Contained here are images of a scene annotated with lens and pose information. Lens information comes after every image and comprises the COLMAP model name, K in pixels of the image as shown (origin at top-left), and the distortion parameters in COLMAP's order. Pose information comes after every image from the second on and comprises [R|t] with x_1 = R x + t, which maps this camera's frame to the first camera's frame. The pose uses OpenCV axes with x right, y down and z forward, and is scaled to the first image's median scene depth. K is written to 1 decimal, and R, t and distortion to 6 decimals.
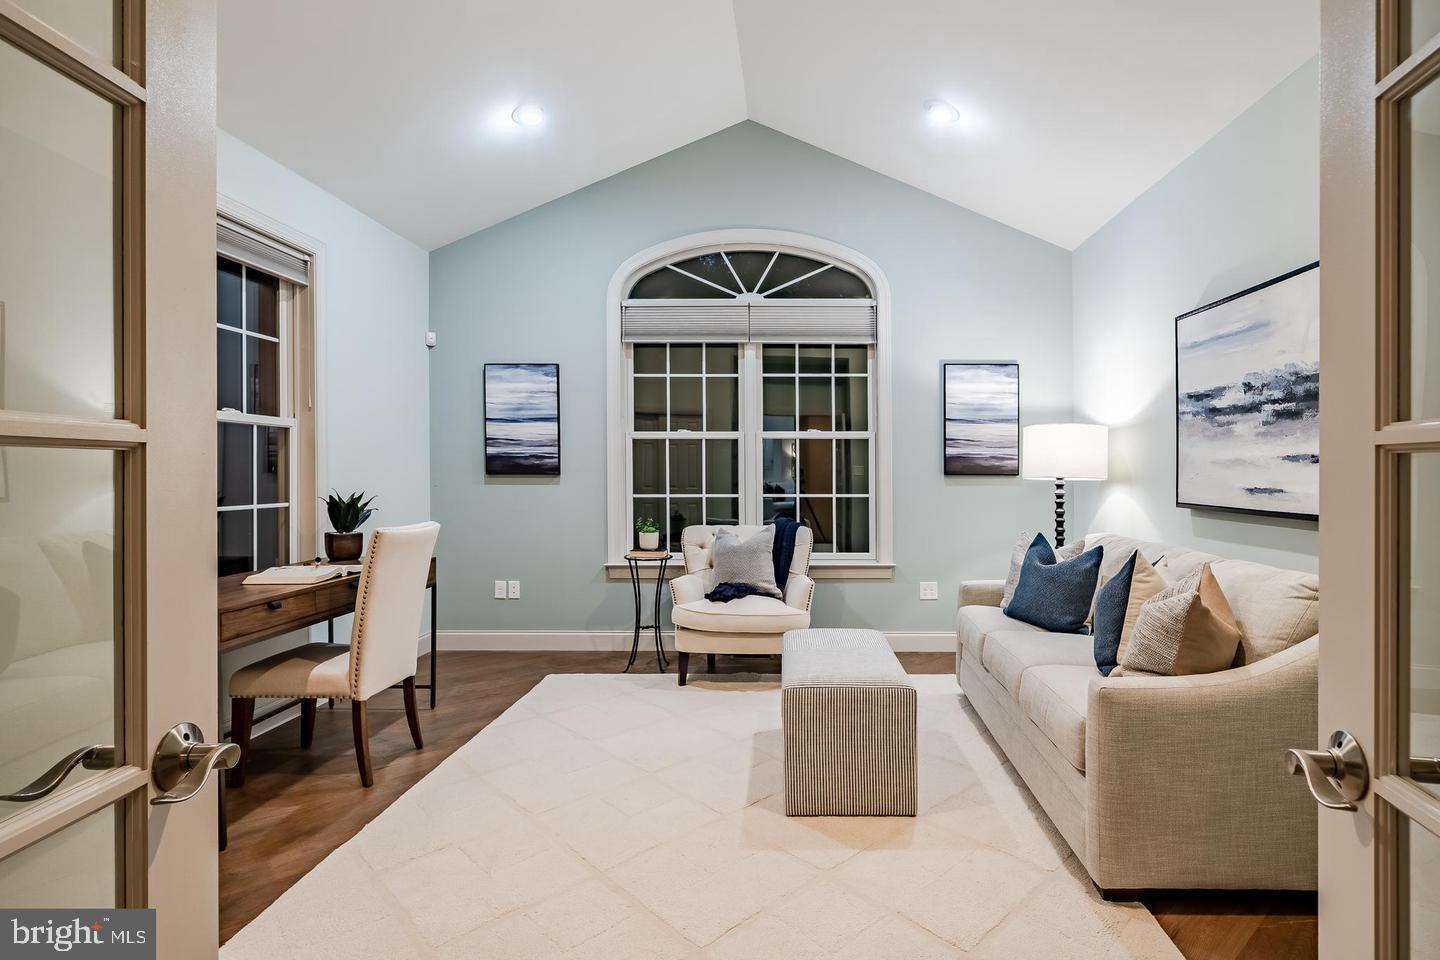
lens RADIAL K [[745.6, 0, 788.8], [0, 745.6, 448.0], [0, 0, 1]] dist [0.000312, -0.000242]
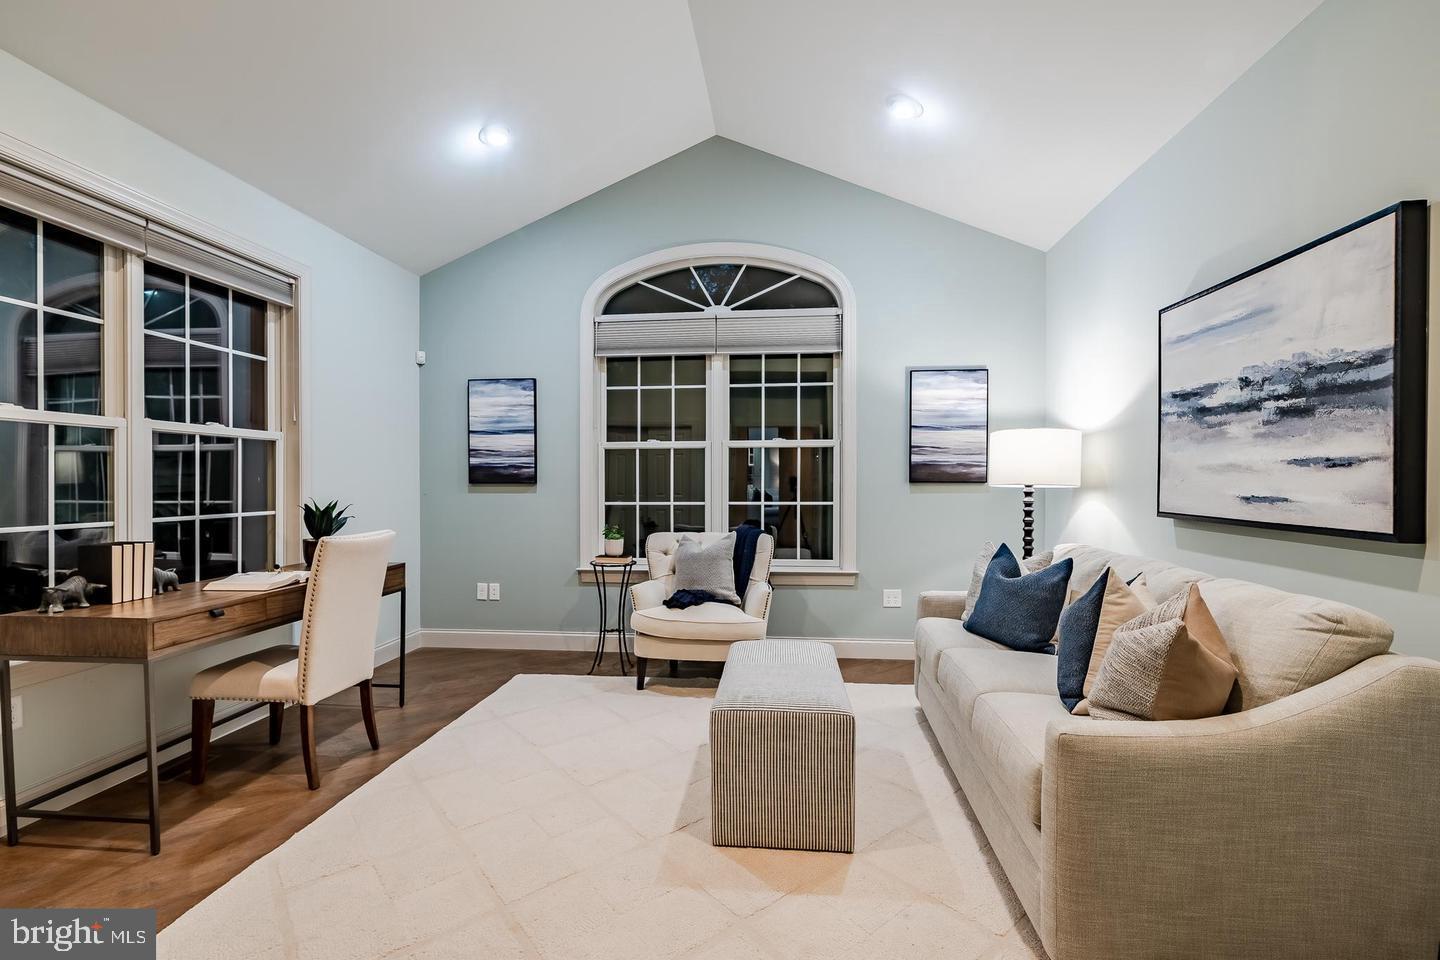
lens RADIAL K [[671.4, 0, 714.0], [0, 671.4, 480.0], [0, 0, 1]] dist [-0.000484, 0.000142]
pose [[0.994559, -0.004035, -0.104096, 0.055810], [0.007389, 0.999465, 0.031850, 0.003146], [0.103912, -0.032446, 0.994057, 0.108838]]
